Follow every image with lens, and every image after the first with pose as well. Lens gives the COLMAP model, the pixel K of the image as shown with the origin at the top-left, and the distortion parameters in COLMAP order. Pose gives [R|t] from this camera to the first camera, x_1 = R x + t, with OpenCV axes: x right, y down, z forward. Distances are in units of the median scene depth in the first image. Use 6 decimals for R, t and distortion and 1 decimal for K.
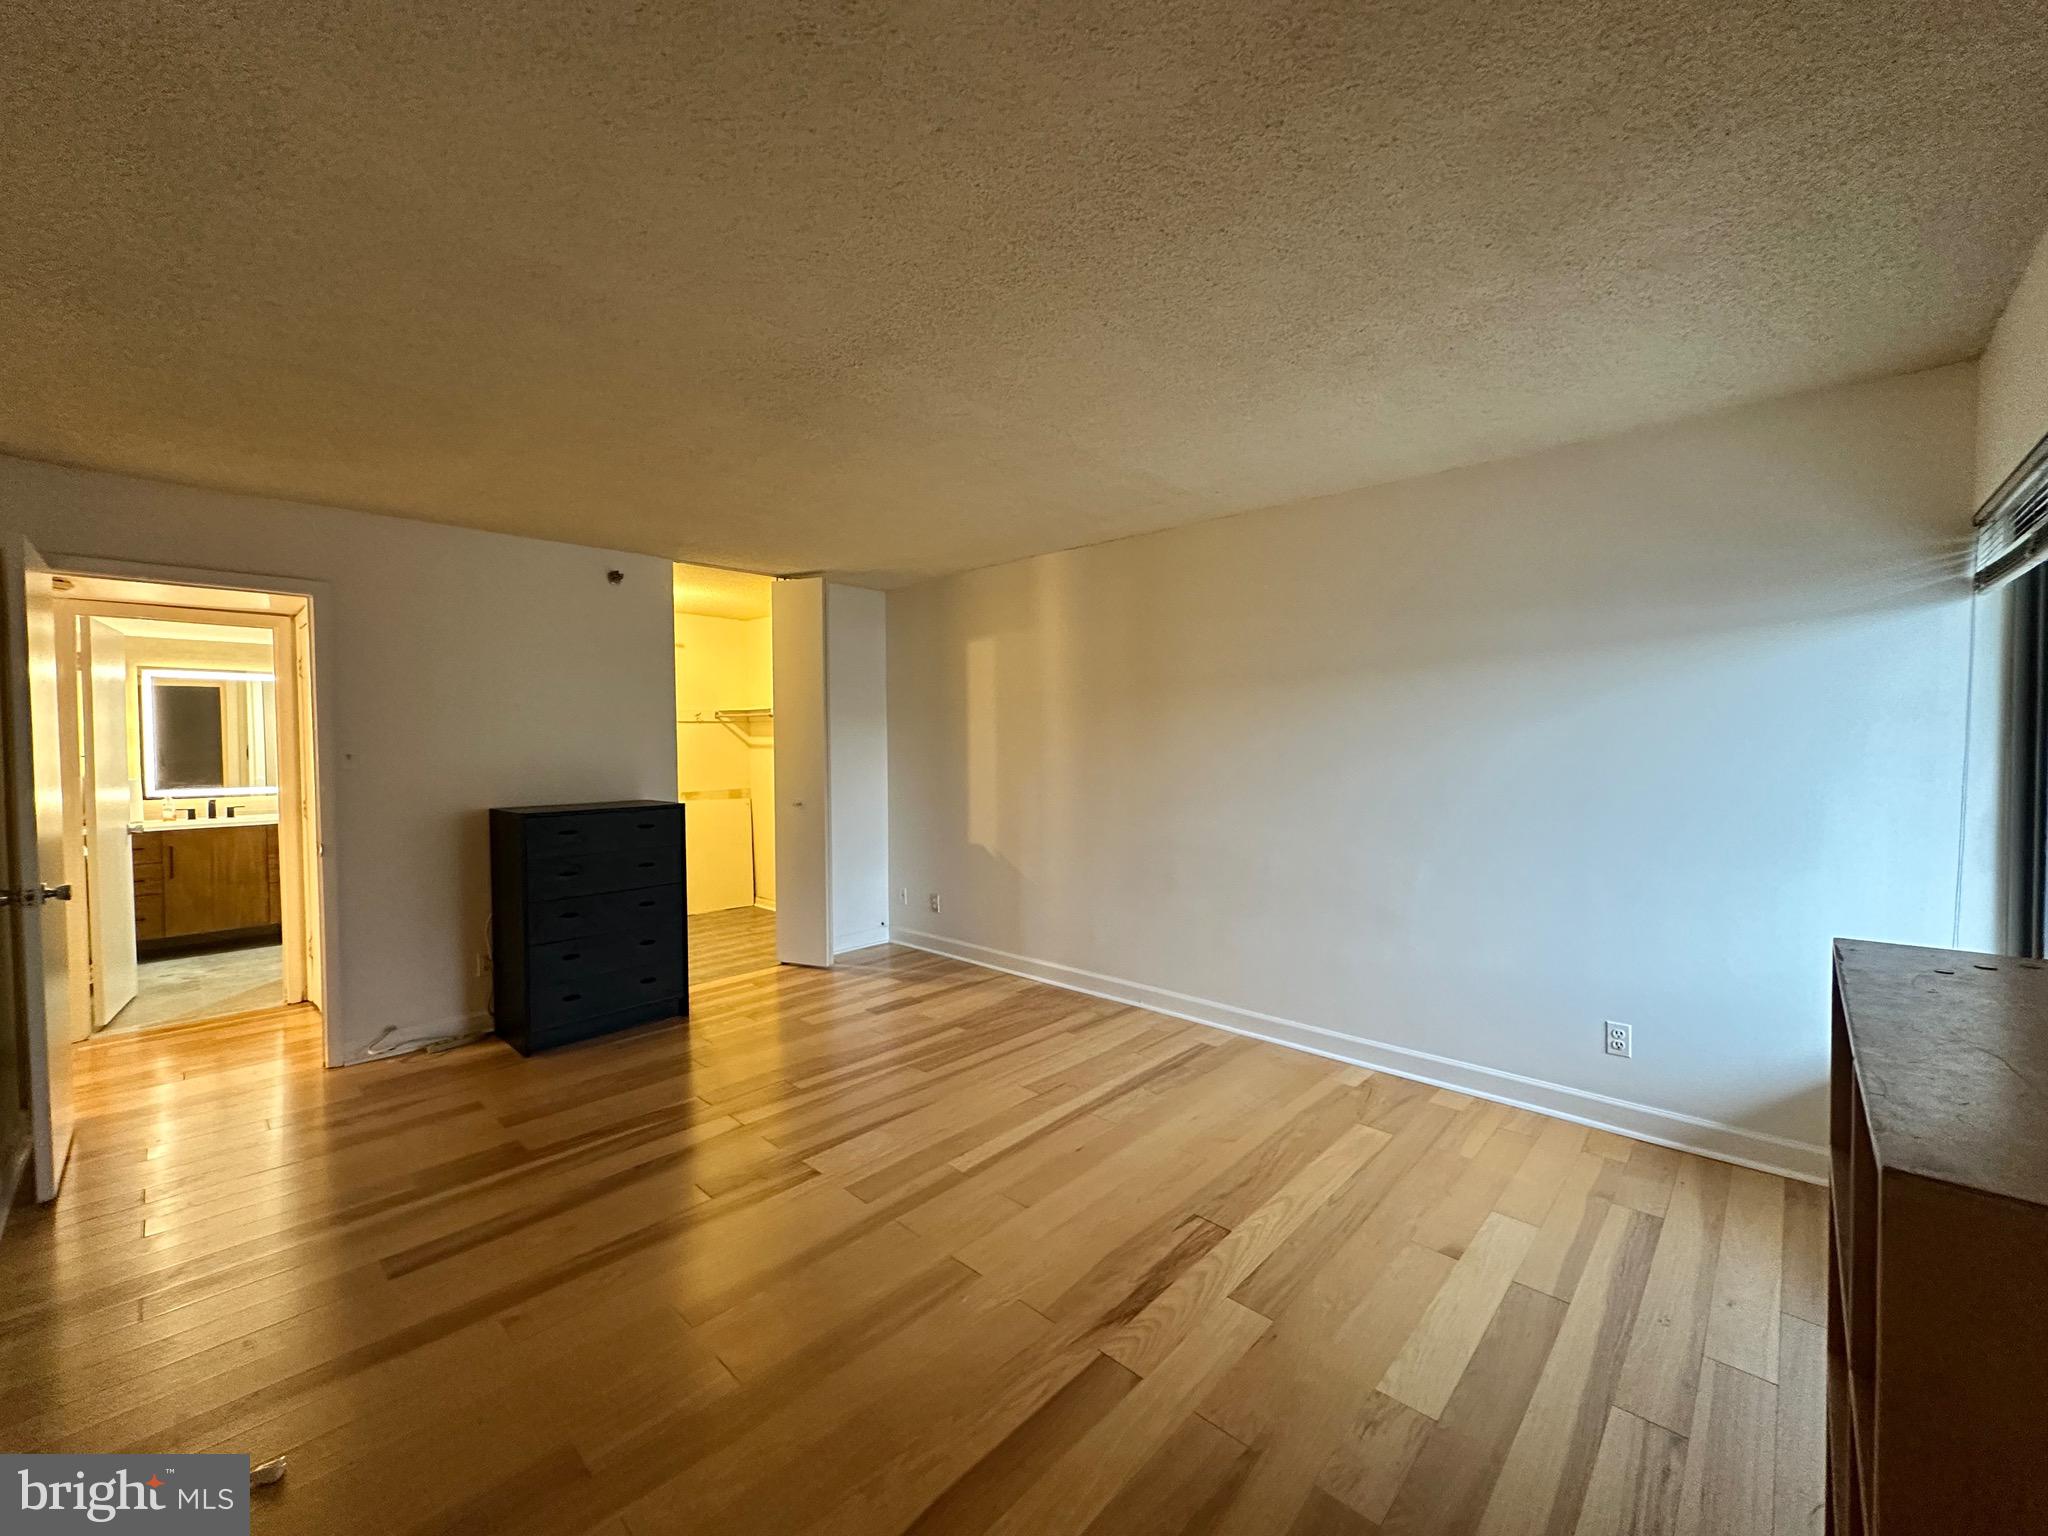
lens RADIAL K [[813.7, 0, 1032.1], [0, 813.7, 768.4], [0, 0, 1]] dist [-0.001956, 0.000200]
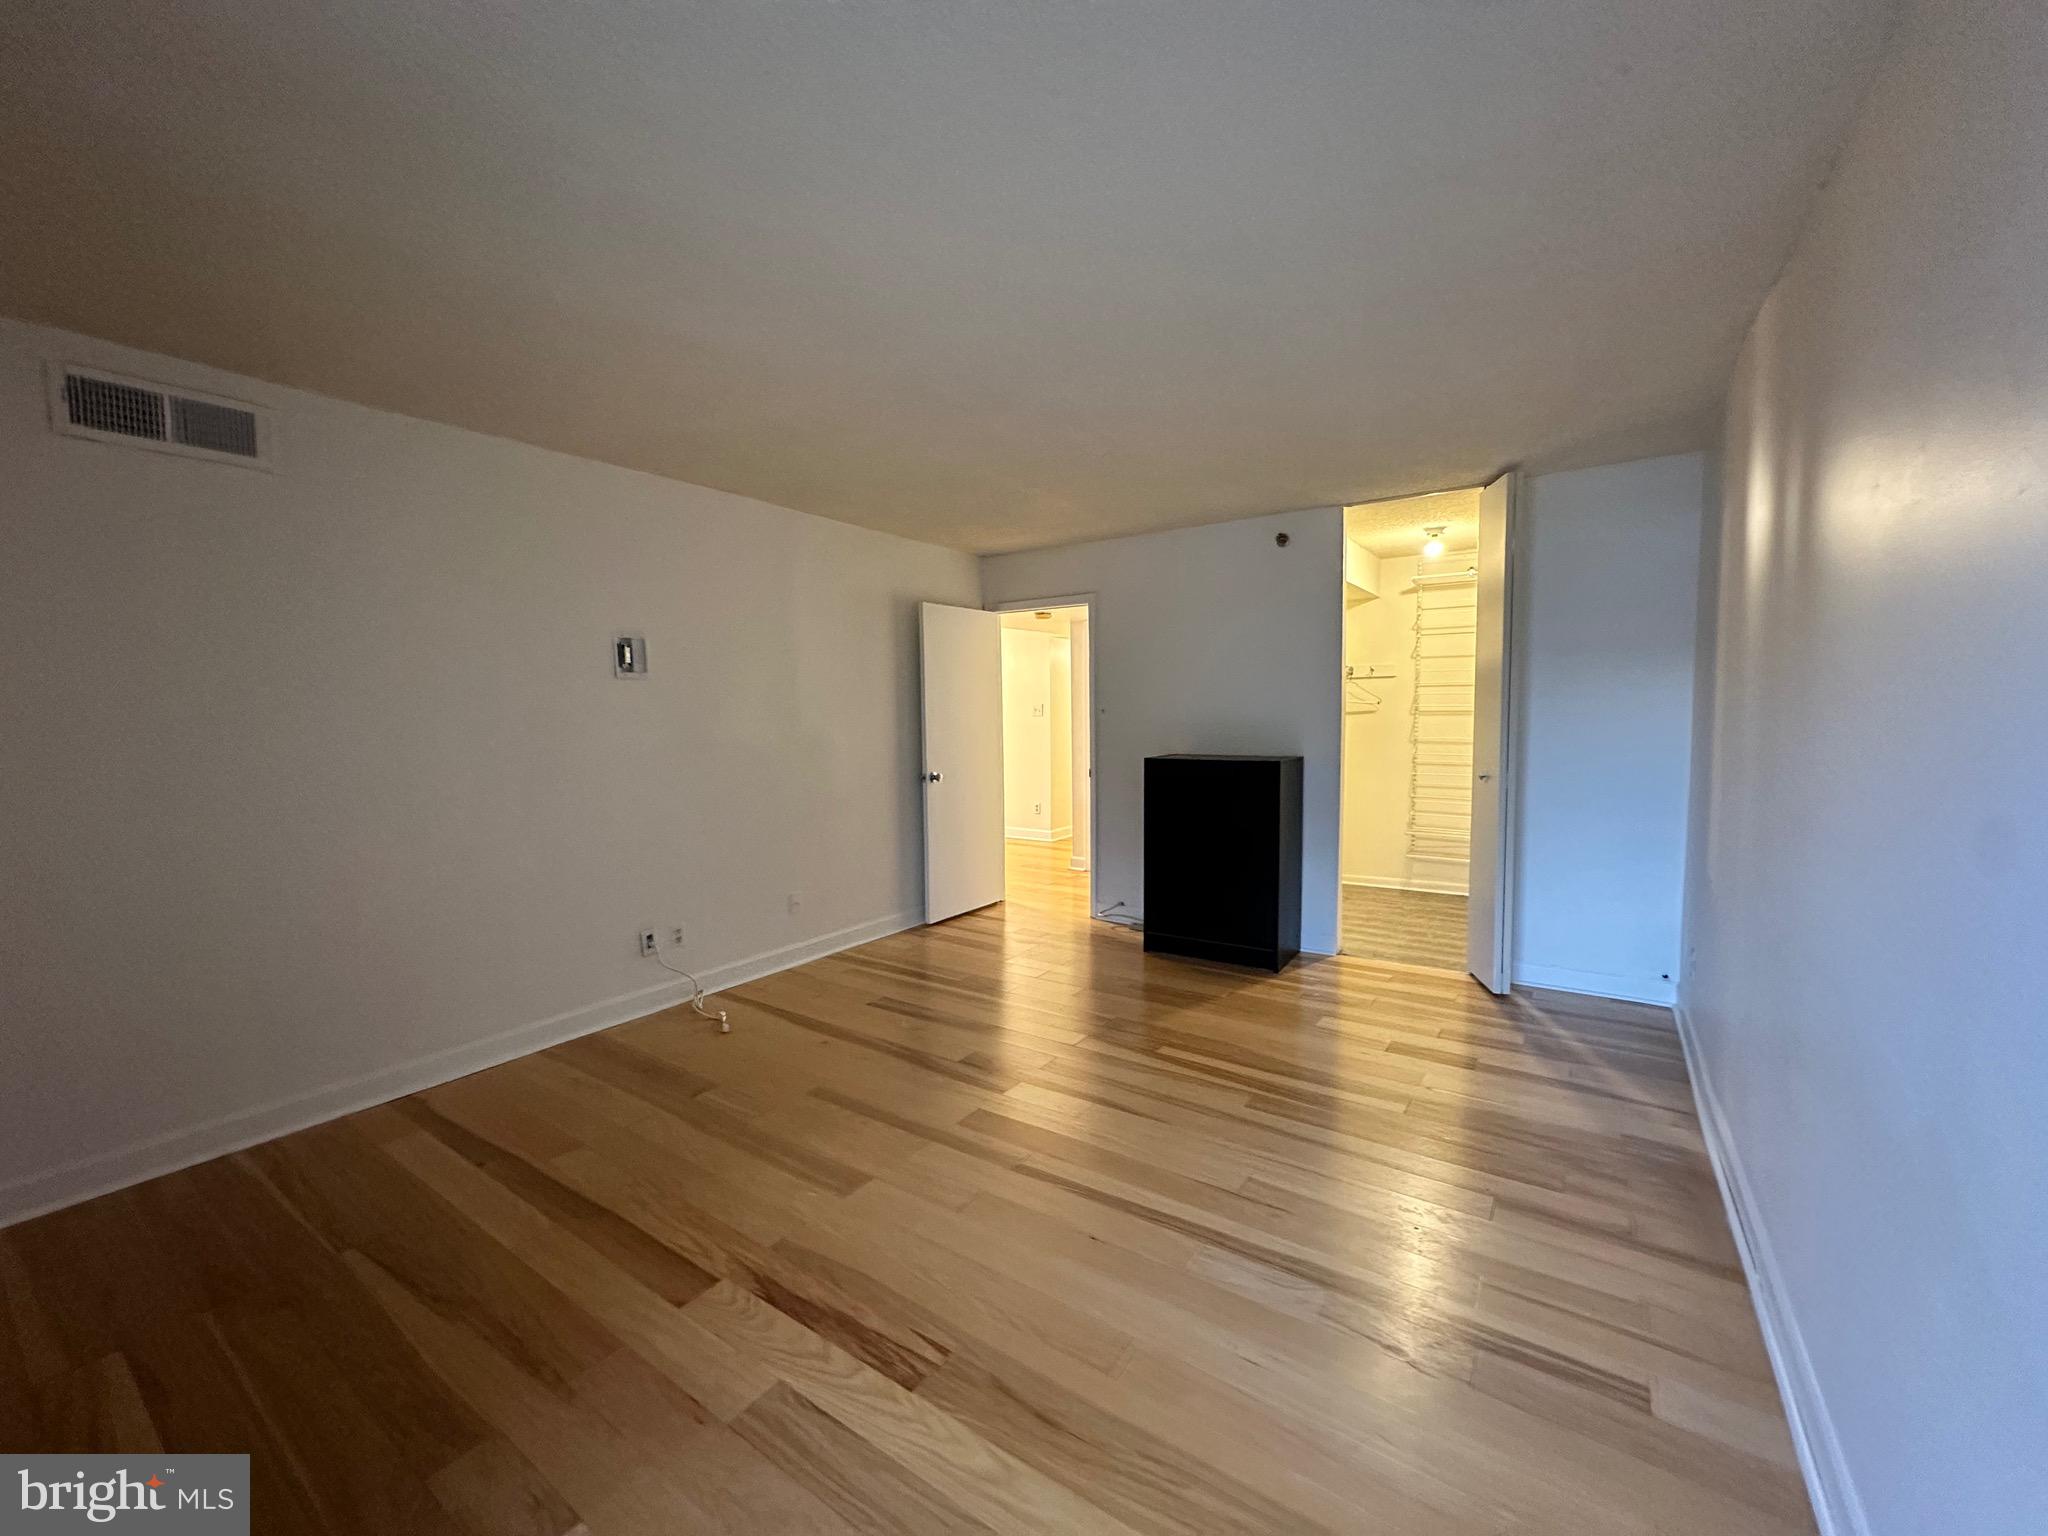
lens RADIAL K [[813.7, 0, 1018.6], [0, 813.7, 772.5], [0, 0, 1]] dist [-0.001956, 0.000200]
pose [[0.141833, 0.077195, -0.986876, 0.566729], [-0.020069, 0.996974, 0.075101, -0.012410], [0.989687, 0.009153, 0.142953, 0.613640]]
